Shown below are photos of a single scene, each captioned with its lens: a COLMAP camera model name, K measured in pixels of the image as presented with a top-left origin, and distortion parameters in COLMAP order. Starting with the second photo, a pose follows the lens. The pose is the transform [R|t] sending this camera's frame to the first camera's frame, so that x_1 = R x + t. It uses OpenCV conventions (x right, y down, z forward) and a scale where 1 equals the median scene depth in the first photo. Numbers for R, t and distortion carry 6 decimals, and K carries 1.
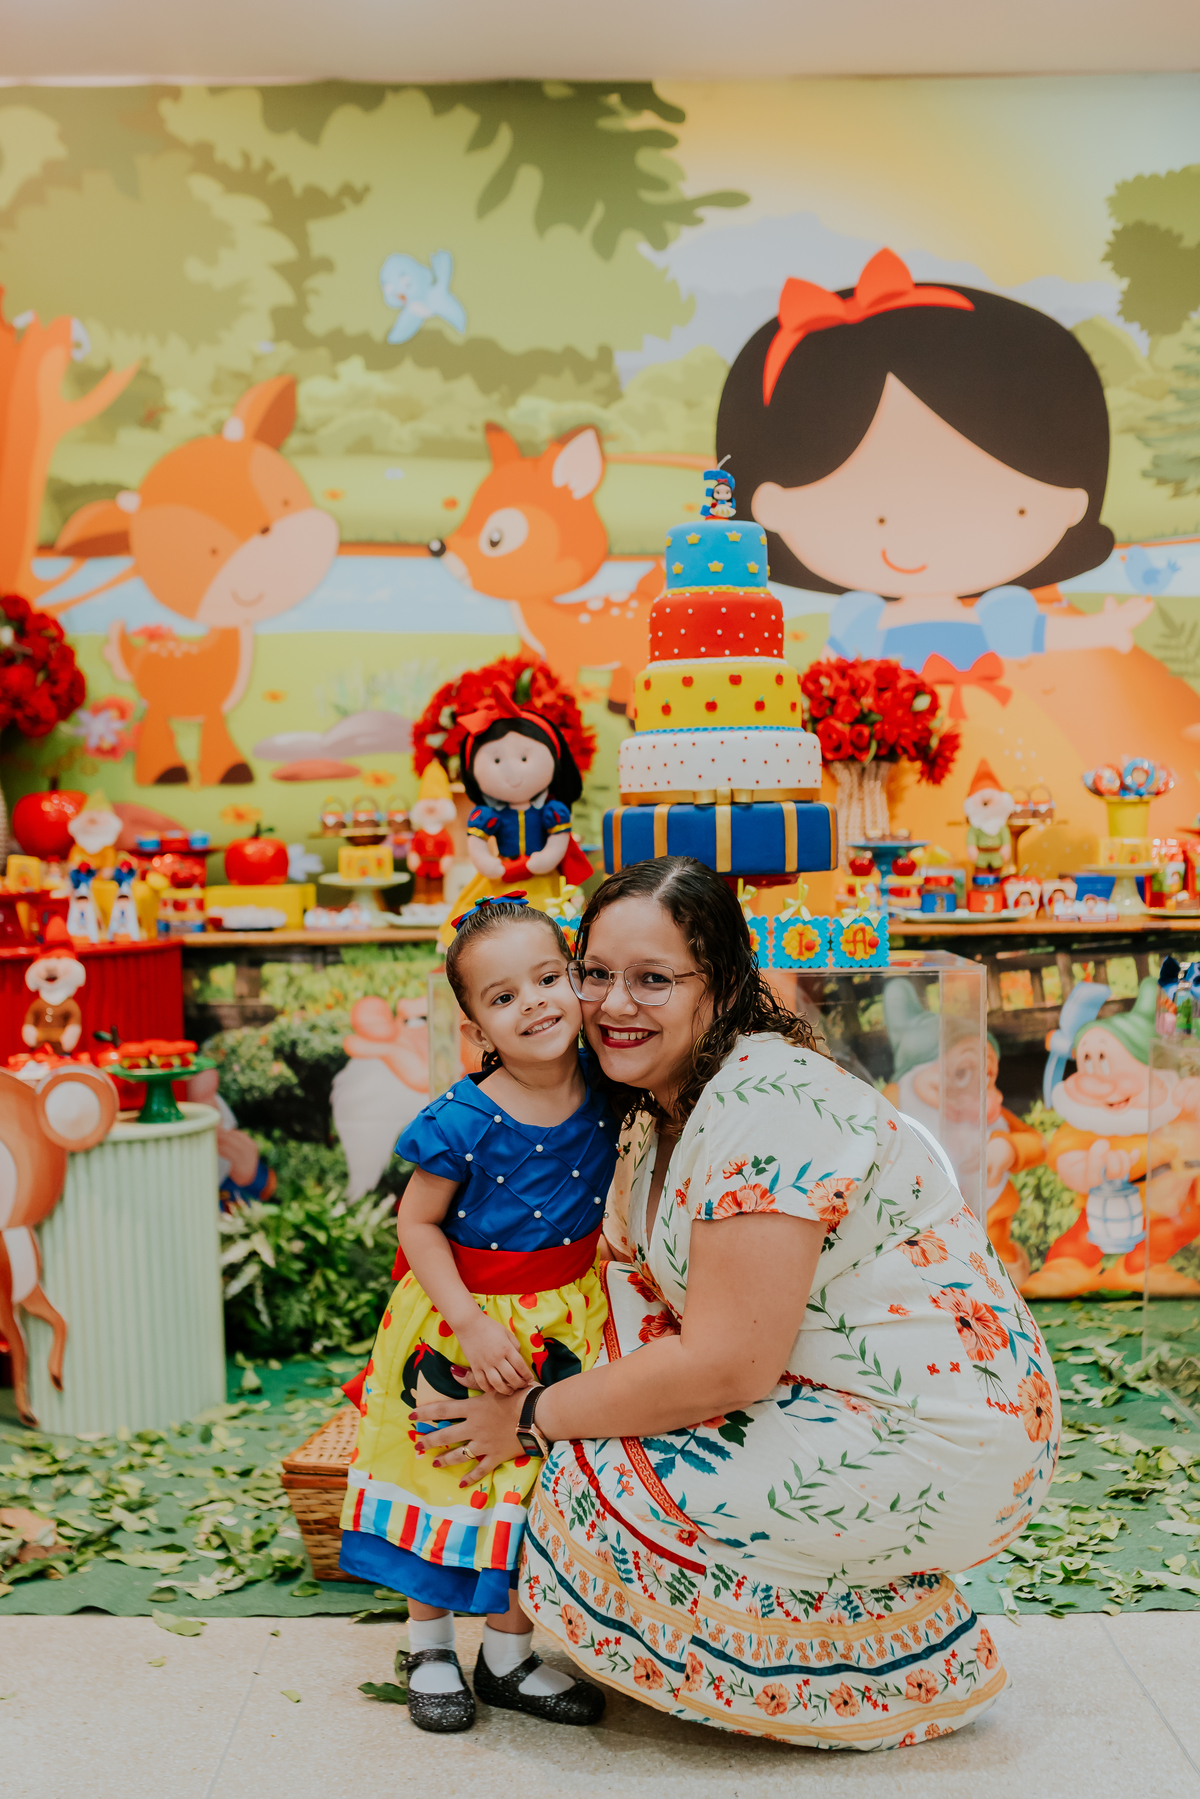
lens RADIAL K [[1988.7, 0, 596.4], [0, 1988.7, 998.8], [0, 0, 1]] dist [-0.001860, -0.007792]
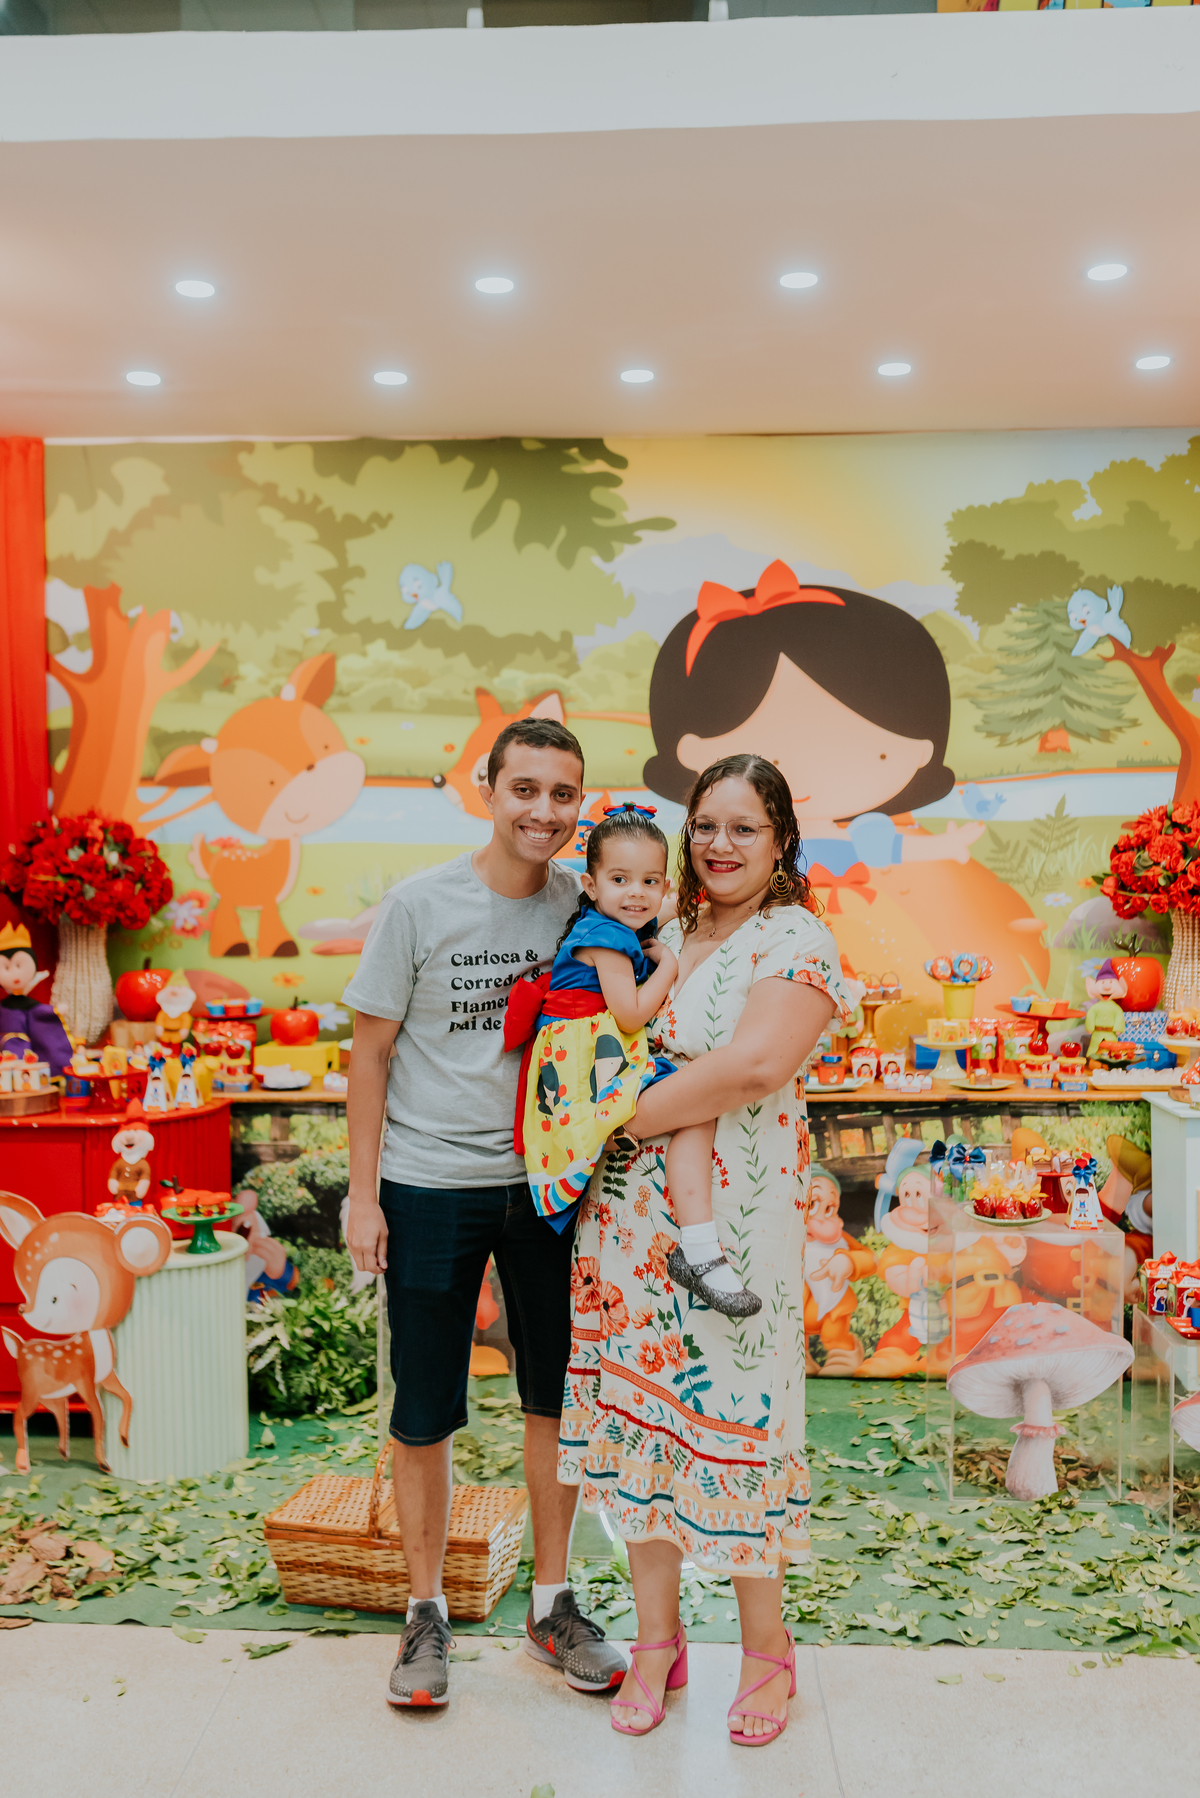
lens RADIAL K [[1782.1, 0, 576.3], [0, 1782.1, 890.6], [0, 0, 1]] dist [-0.004789, 0.002423]
pose [[0.998703, 0.008236, -0.050245, 0.073016], [-0.011395, 0.997953, -0.062925, -0.081974], [0.049624, 0.063416, 0.996753, -0.177170]]
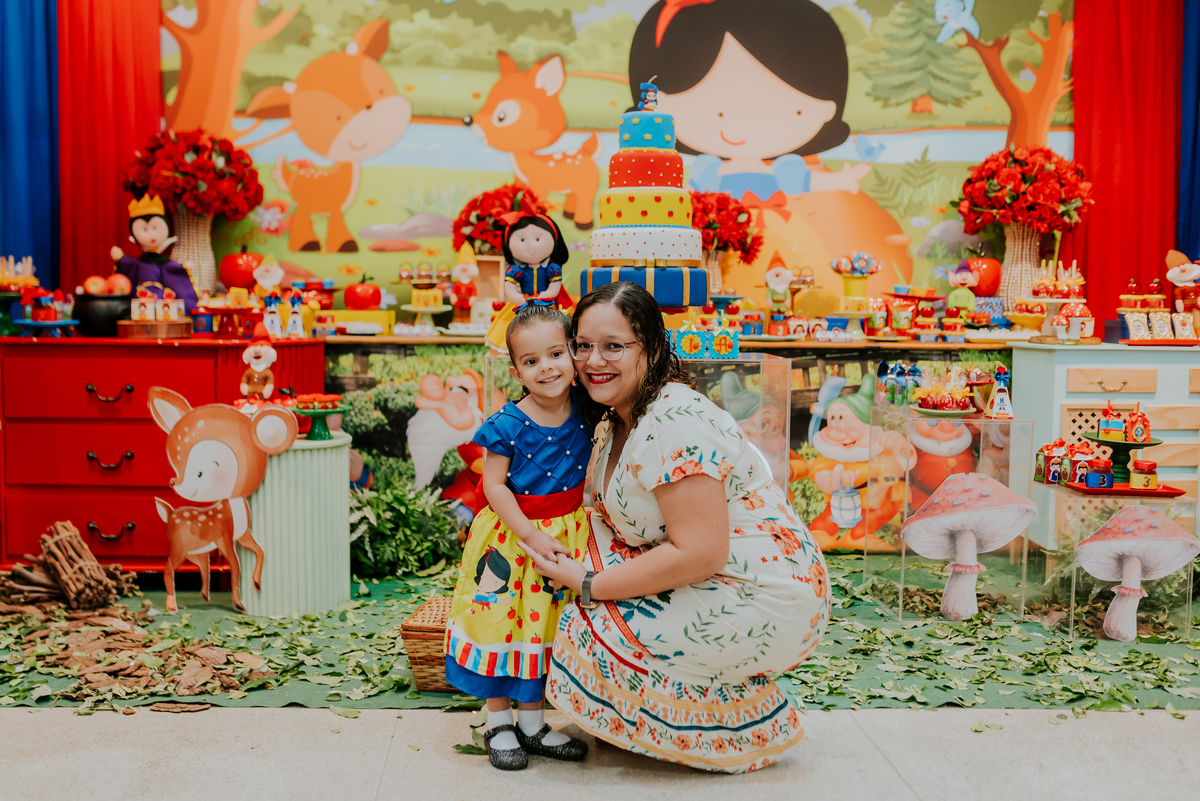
lens RADIAL K [[1189.4, 0, 590.3], [0, 1189.4, 381.1], [0, 0, 1]] dist [-0.004789, 0.002423]
pose [[0.997813, 0.023688, 0.061702, -0.032673], [-0.022990, 0.999664, -0.012010, 0.012137], [-0.061966, 0.010565, 0.998022, -0.047542]]
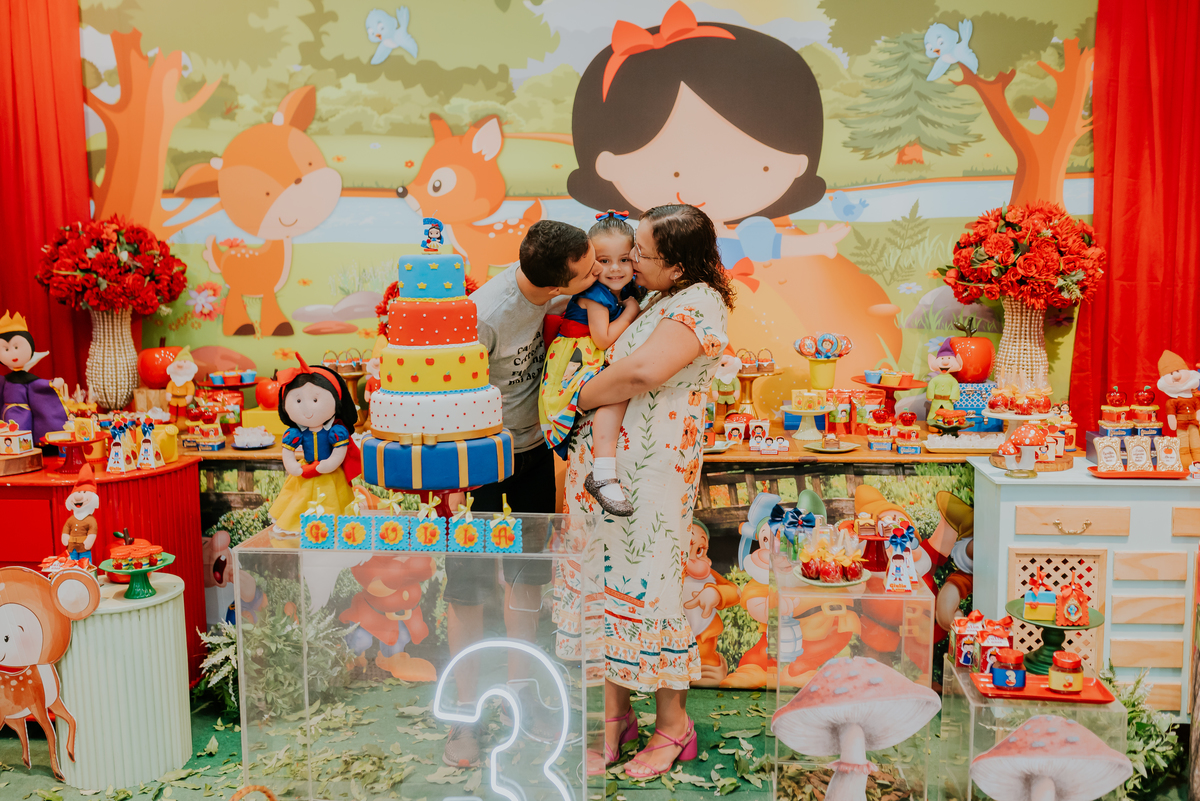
lens RADIAL K [[1163.4, 0, 593.7], [0, 1163.4, 395.9], [0, 0, 1]] dist [-0.008678, 0.019793]
pose [[0.996079, 0.014627, -0.087250, 0.163645], [-0.011260, 0.999177, 0.038960, -0.101381], [0.087748, -0.037825, 0.995424, 0.067827]]
